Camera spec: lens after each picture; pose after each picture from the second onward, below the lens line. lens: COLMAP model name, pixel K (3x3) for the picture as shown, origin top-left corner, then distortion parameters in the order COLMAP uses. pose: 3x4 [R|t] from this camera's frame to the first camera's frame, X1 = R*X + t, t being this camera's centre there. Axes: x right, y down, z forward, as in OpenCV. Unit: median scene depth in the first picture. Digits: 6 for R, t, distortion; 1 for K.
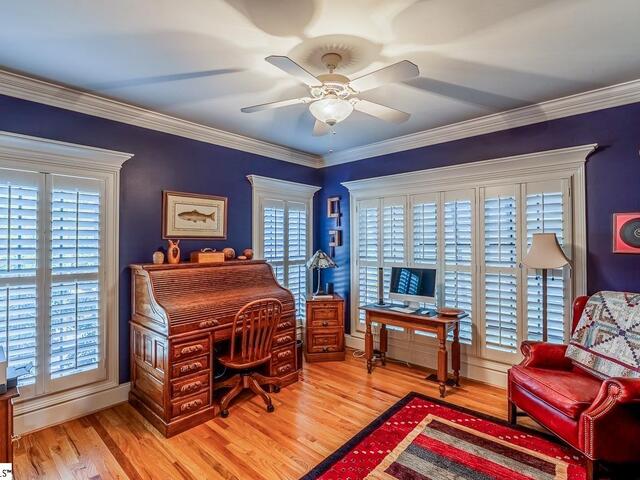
lens RADIAL K [[327.9, 0, 320.0], [0, 327.9, 240.0], [0, 0, 1]] dist [-0.000697, -0.000085]
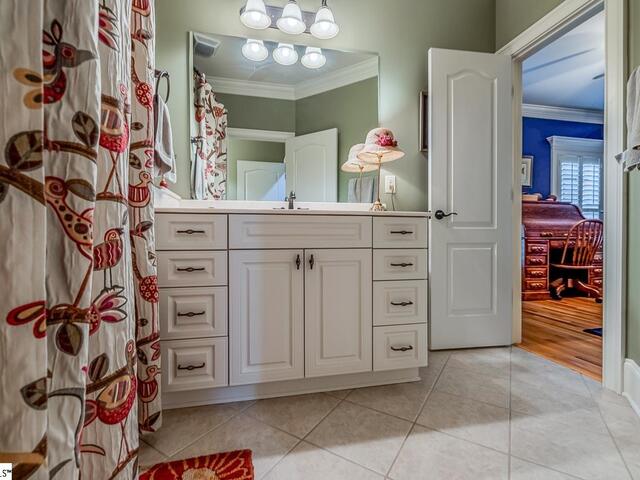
lens RADIAL K [[306.2, 0, 323.8], [0, 306.2, 235.2], [0, 0, 1]] dist [-0.000428, 0.000365]
pose [[0.823269, 0.010426, -0.567556, -0.317061], [-0.002164, 0.999882, 0.015230, 0.198101], [0.567648, -0.011310, 0.823194, -0.566221]]
